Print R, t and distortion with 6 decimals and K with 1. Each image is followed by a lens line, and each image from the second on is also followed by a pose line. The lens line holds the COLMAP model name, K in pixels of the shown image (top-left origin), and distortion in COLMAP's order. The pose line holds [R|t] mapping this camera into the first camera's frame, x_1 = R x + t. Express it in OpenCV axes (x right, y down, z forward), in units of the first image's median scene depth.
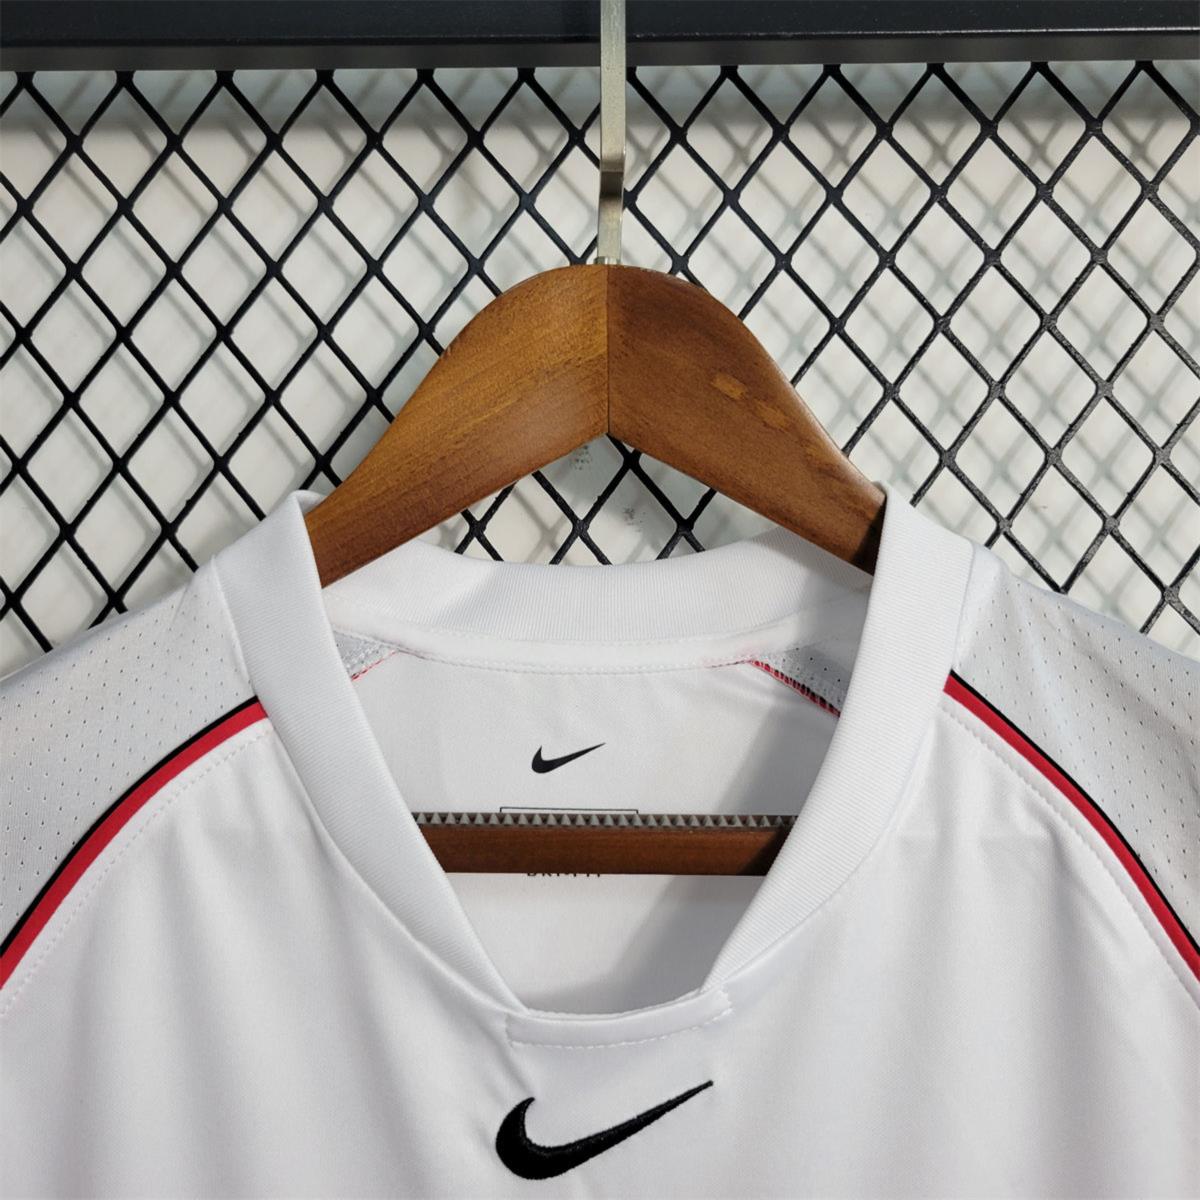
lens RADIAL K [[1426.2, 0, 600.0], [0, 1426.2, 600.0], [0, 0, 1]] dist [0.005289, -0.023985]
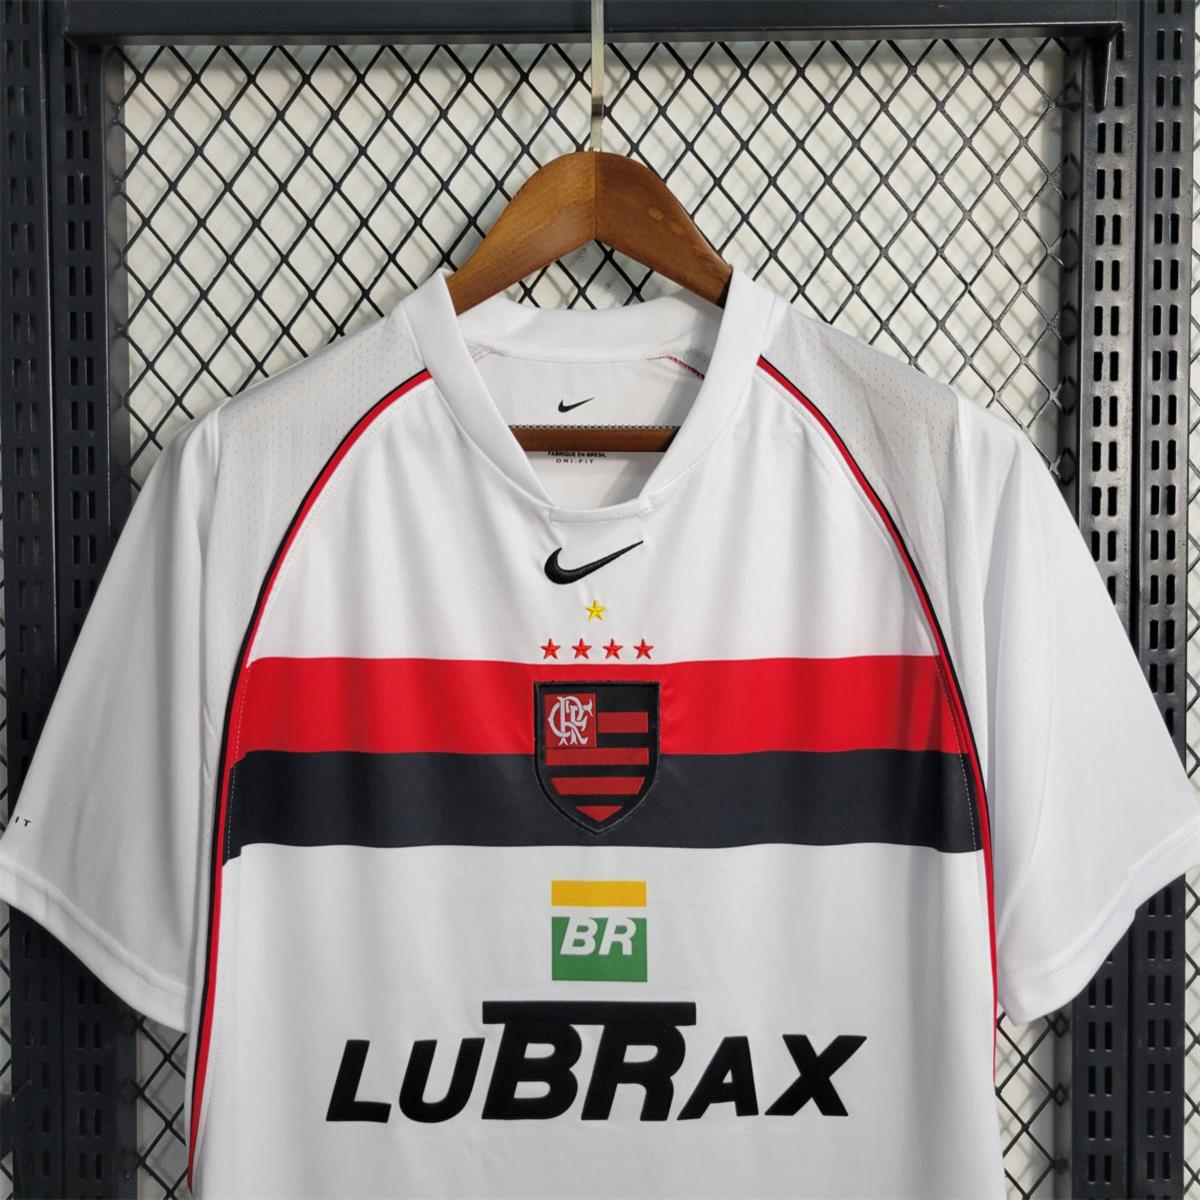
lens RADIAL K [[1405.8, 0, 600.0], [0, 1405.8, 600.0], [0, 0, 1]] dist [0.052416, -0.011524]
pose [[0.999999, -0.001074, 0.000525, 0.009028], [0.001009, 0.993696, 0.112105, 0.147072], [-0.000642, -0.112104, 0.993696, -0.914873]]
